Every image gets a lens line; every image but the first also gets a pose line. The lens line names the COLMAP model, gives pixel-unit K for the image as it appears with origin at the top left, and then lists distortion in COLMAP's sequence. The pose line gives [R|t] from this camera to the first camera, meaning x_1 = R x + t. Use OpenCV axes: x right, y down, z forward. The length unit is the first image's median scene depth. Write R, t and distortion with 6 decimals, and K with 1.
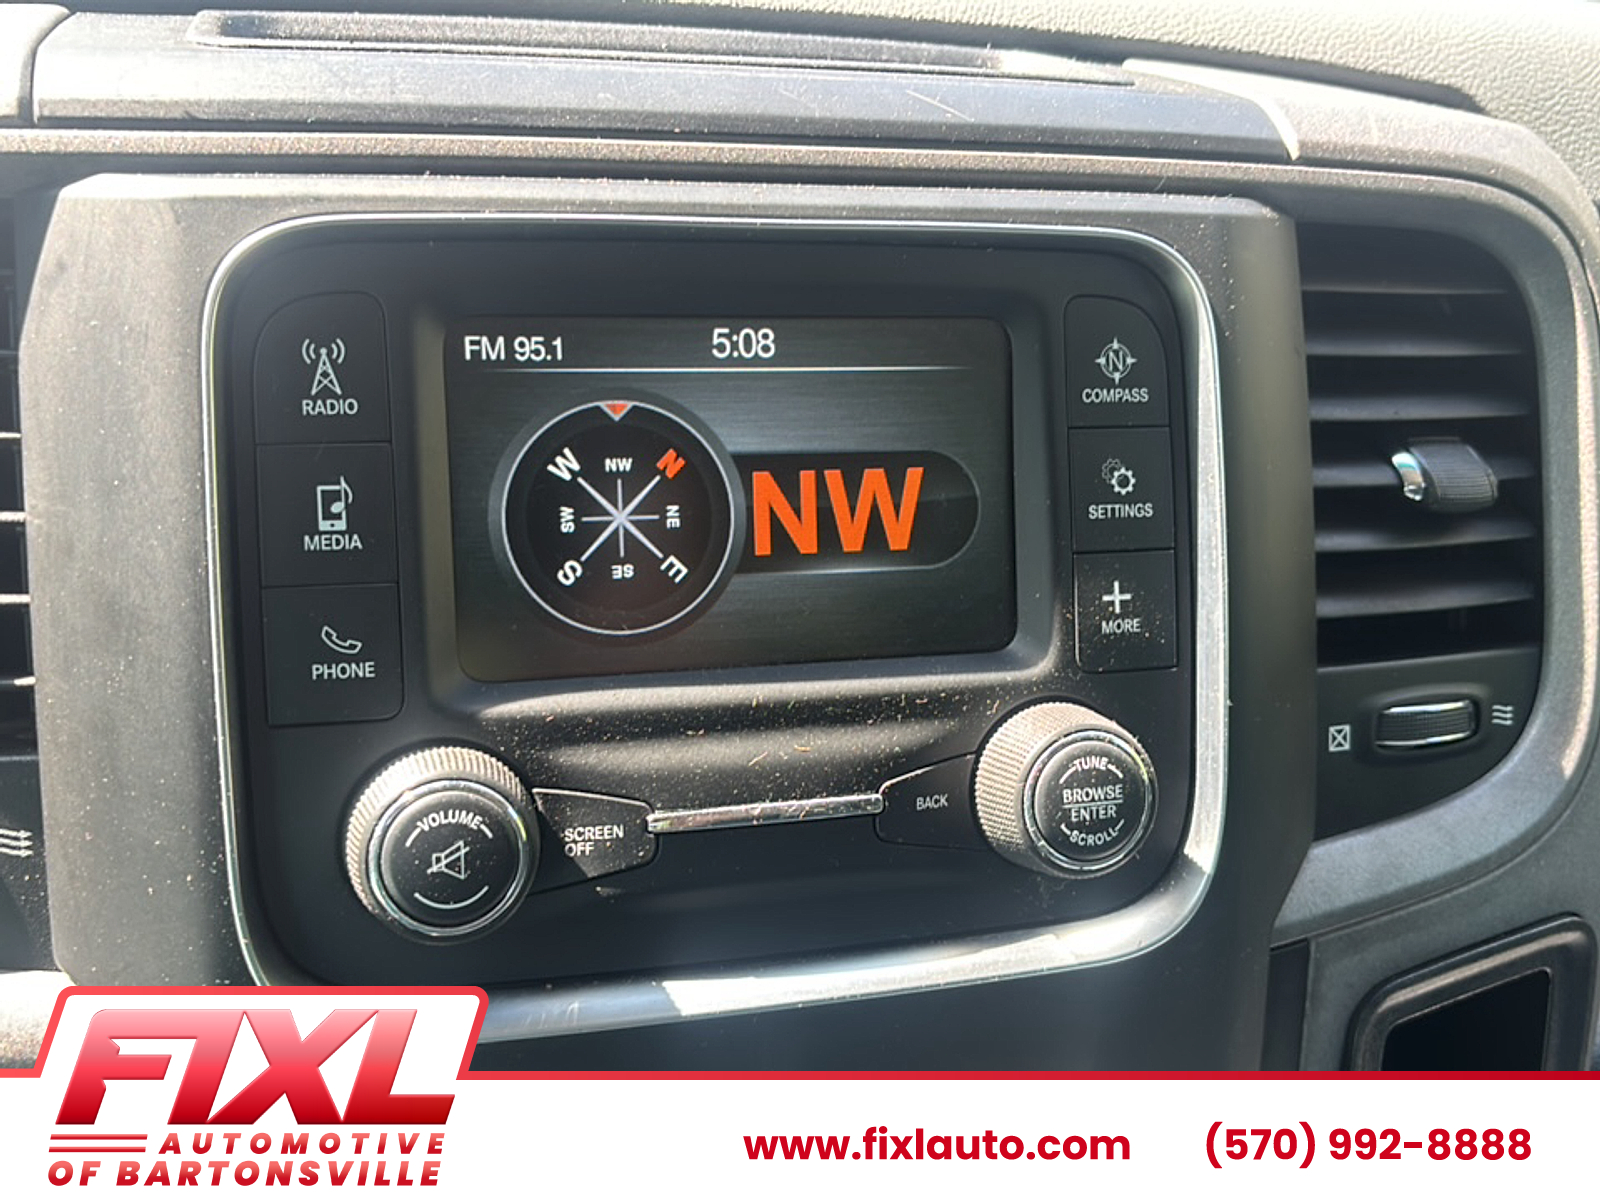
lens RADIAL K [[1660.8, 0, 800.0], [0, 1660.8, 600.0], [0, 0, 1]] dist [0.114281, -0.368662]
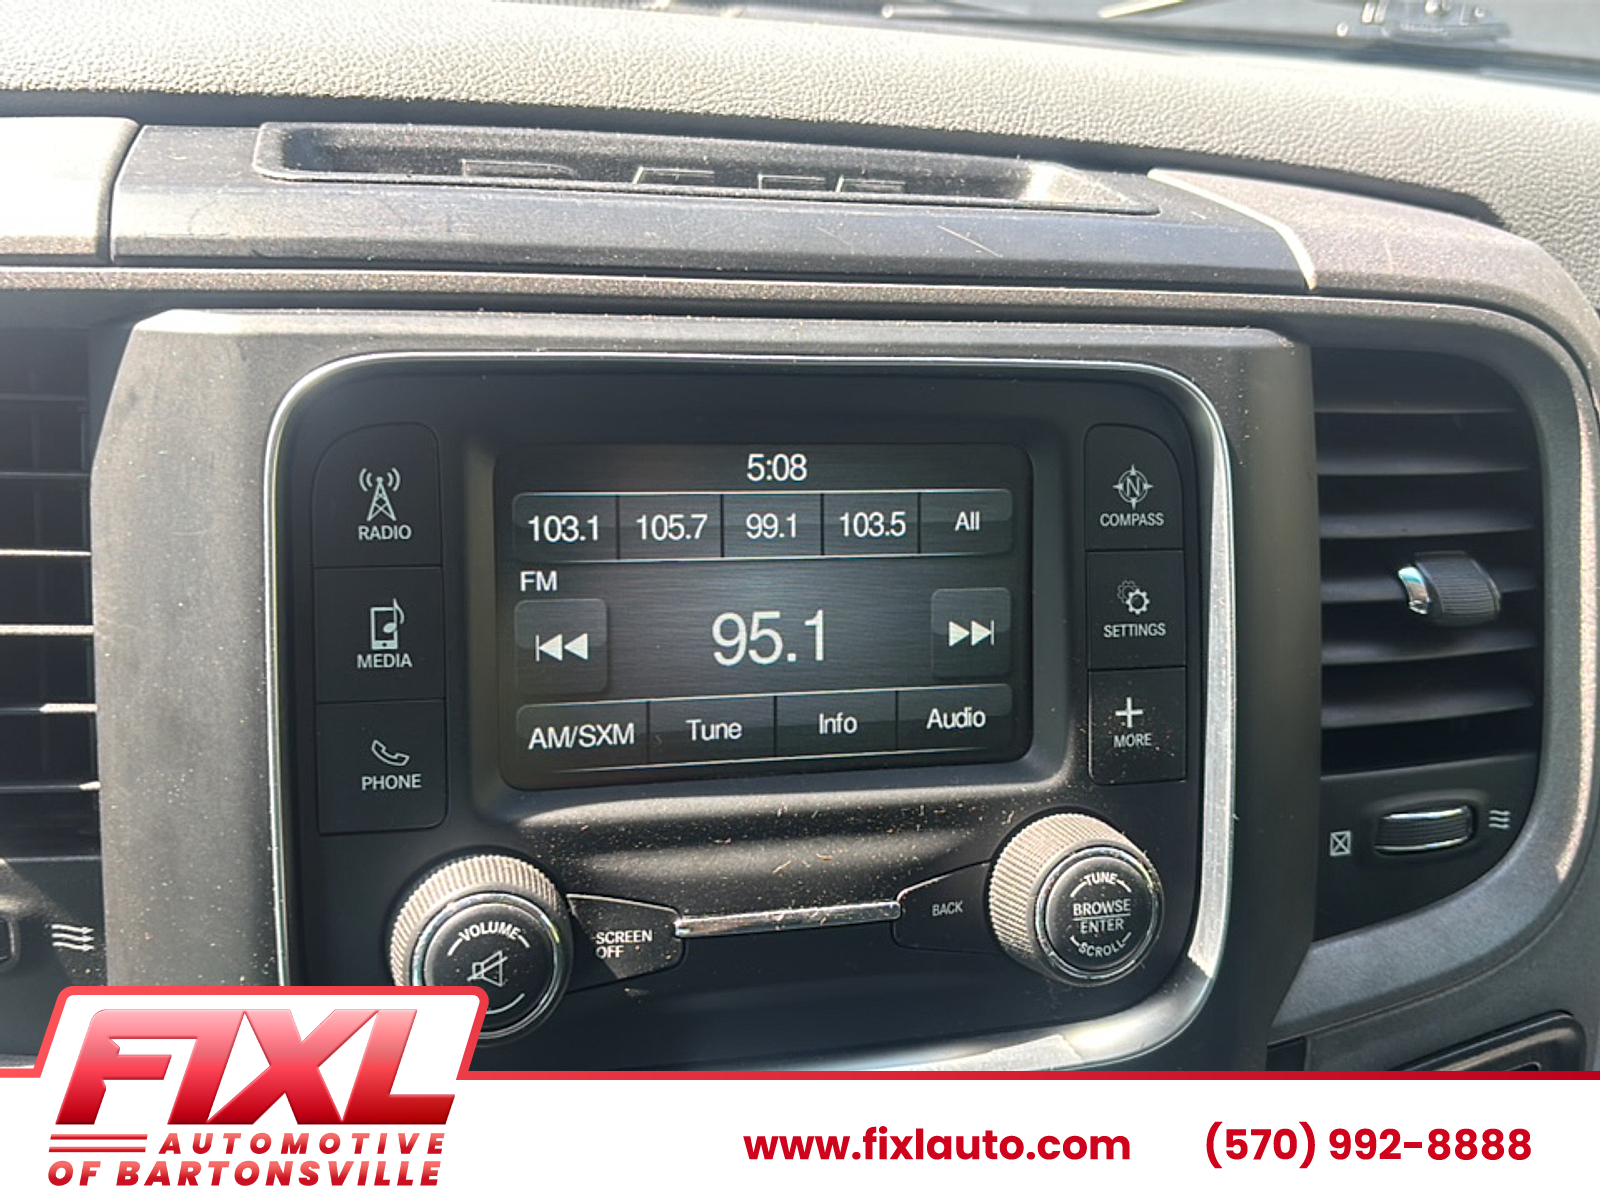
lens RADIAL K [[1656.6, 0, 800.0], [0, 1656.6, 600.0], [0, 0, 1]] dist [0.107981, -0.357197]
pose [[0.999689, 0.023138, -0.009342, -0.007894], [-0.023068, 0.999705, 0.007594, -0.079498], [0.009515, -0.007376, 0.999928, -0.042786]]
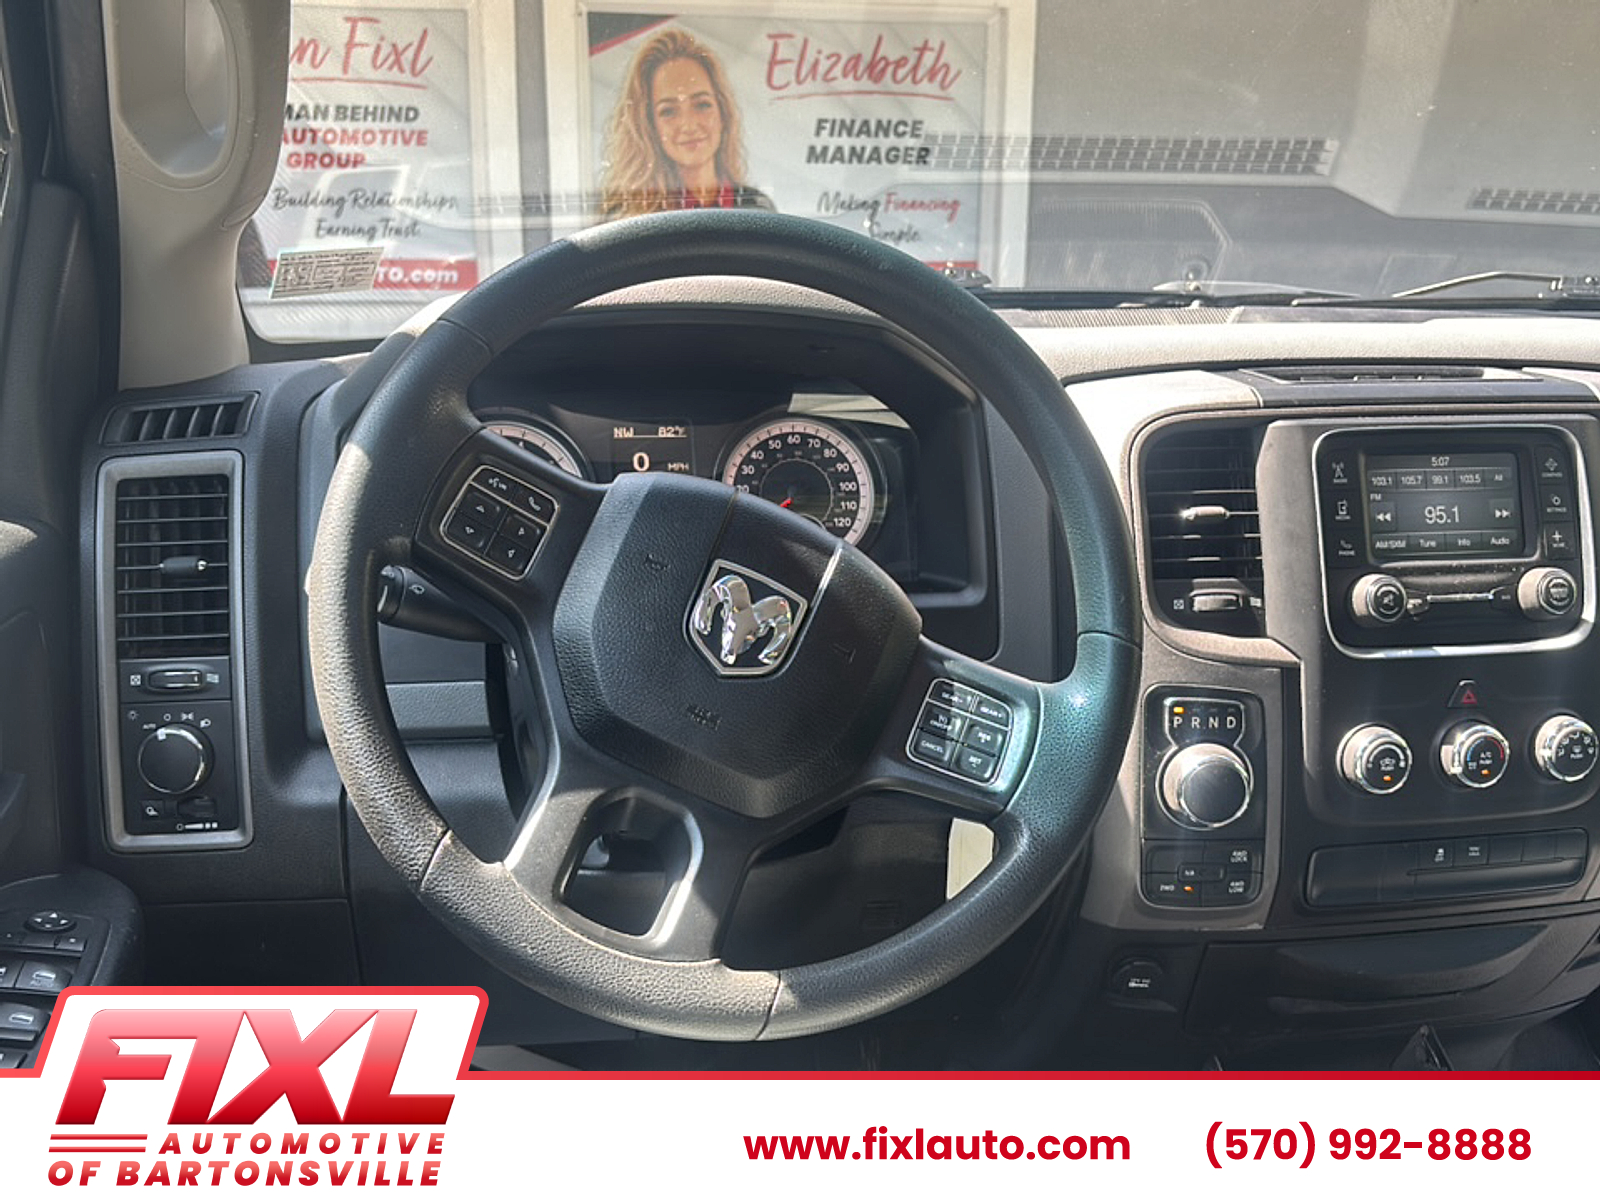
lens RADIAL K [[1531.5, 0, 800.0], [0, 1531.5, 600.0], [0, 0, 1]] dist [-0.000260, -0.024694]
pose [[0.994125, -0.027425, -0.104707, -1.014351], [0.014634, 0.992541, -0.121028, 0.483369], [0.107245, 0.118785, 0.987111, -2.180311]]
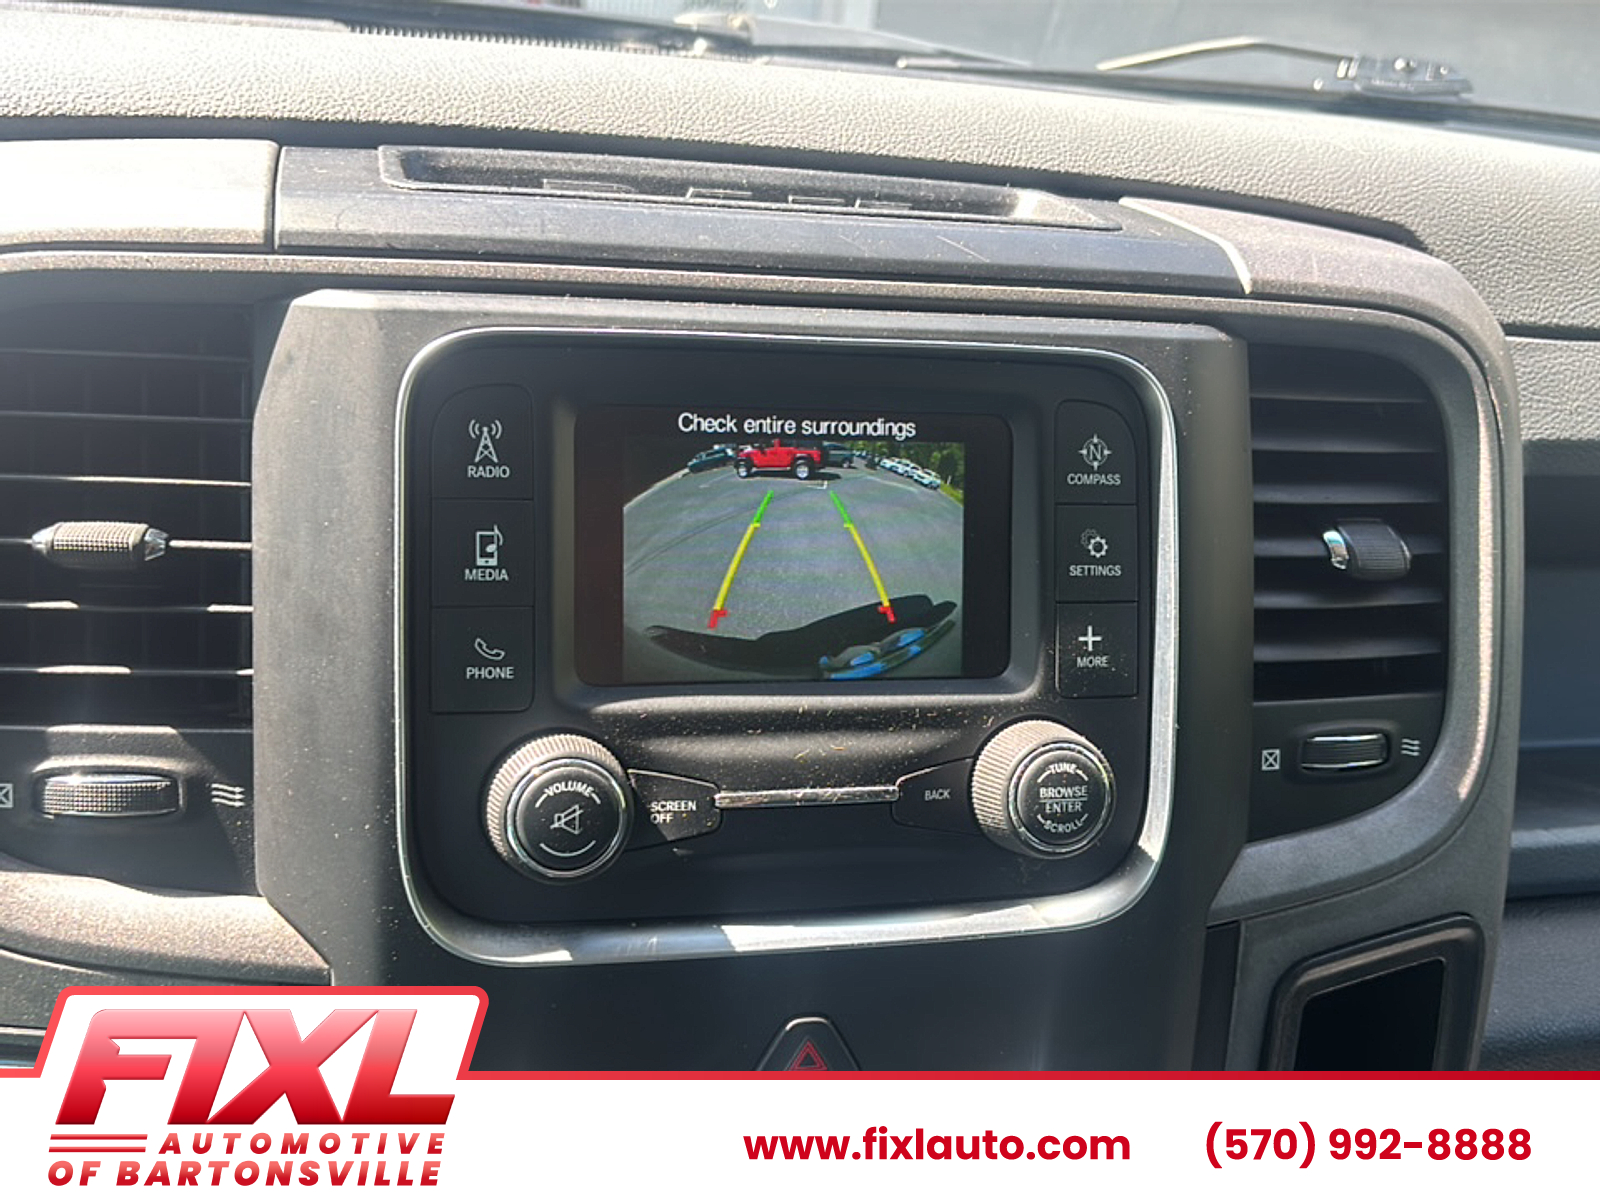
lens RADIAL K [[1637.7, 0, 800.0], [0, 1637.7, 600.0], [0, 0, 1]] dist [0.190222, -0.696916]
pose [[0.999179, 0.037063, -0.016370, -0.010524], [-0.037350, 0.999148, -0.017542, -0.000945], [0.015706, 0.018139, 0.999712, -0.264474]]
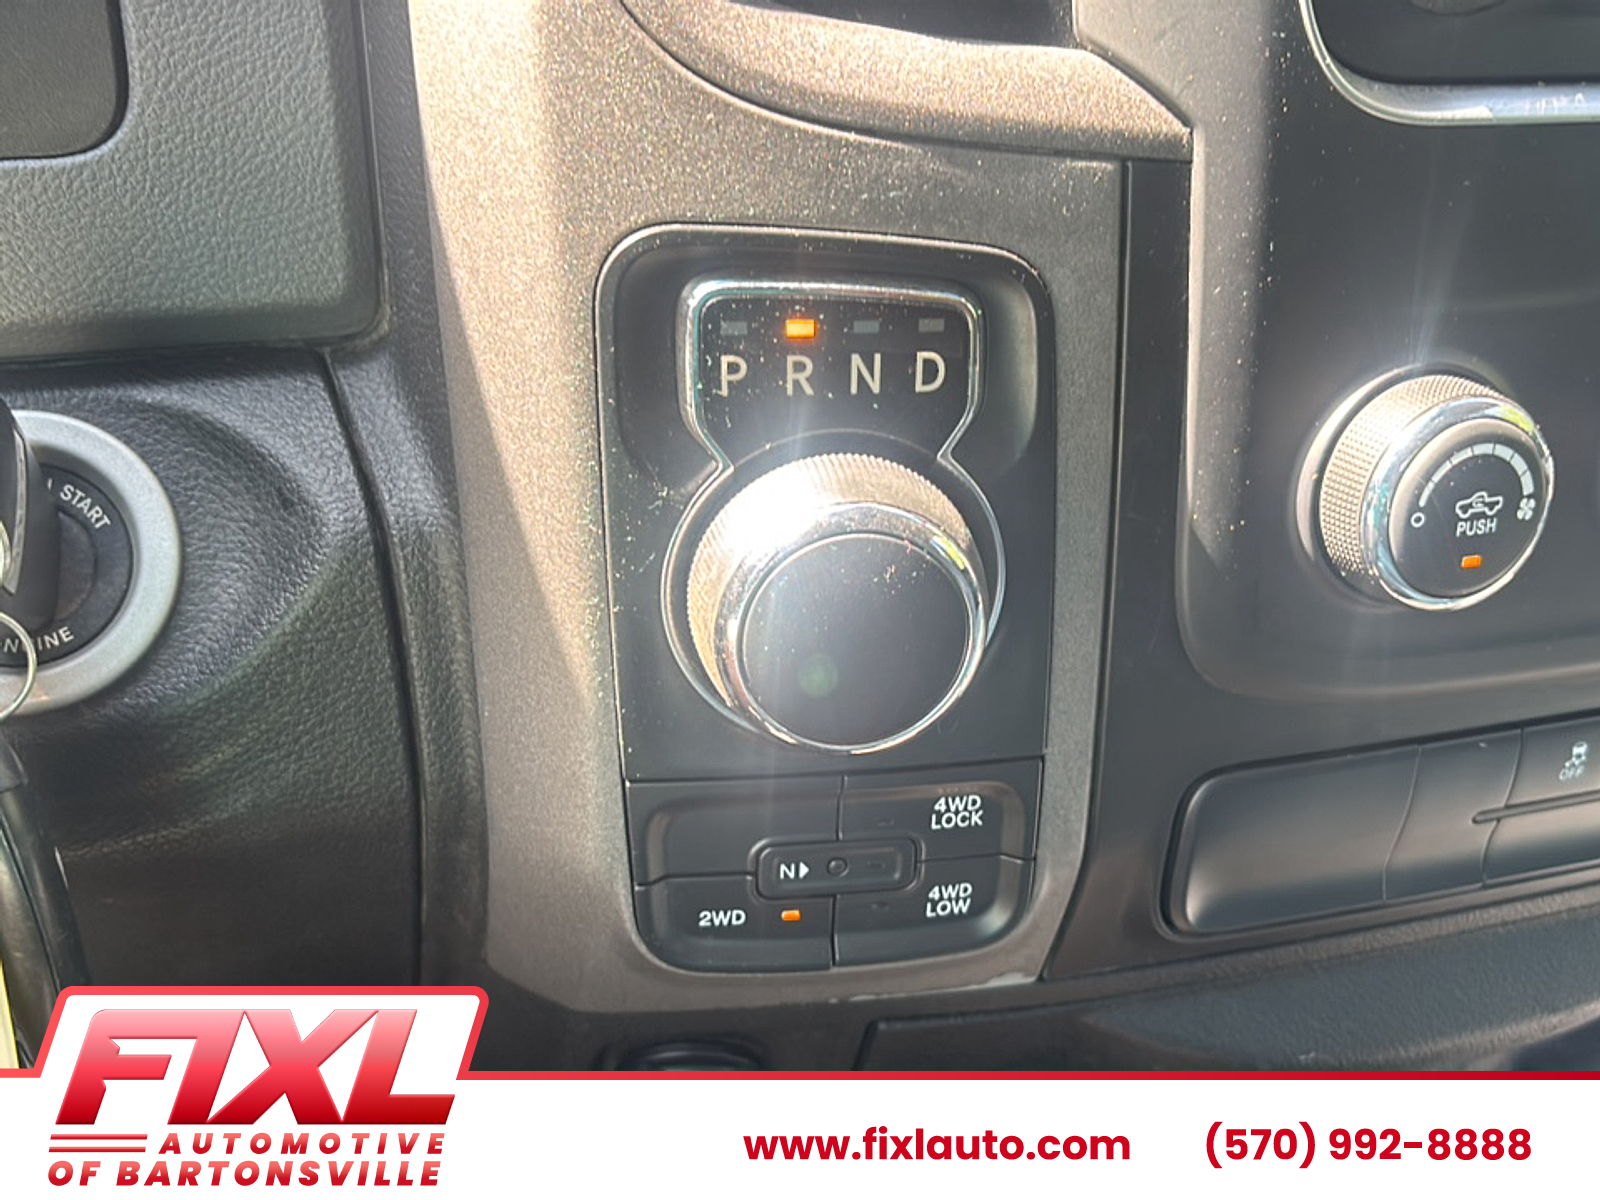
lens RADIAL K [[1637.7, 0, 800.0], [0, 1637.7, 600.0], [0, 0, 1]] dist [0.190222, -0.696916]
pose [[0.999469, -0.032582, -0.000362, -0.566393], [0.032350, 0.990920, 0.130501, 0.374342], [-0.003893, -0.130444, 0.991448, 0.026215]]
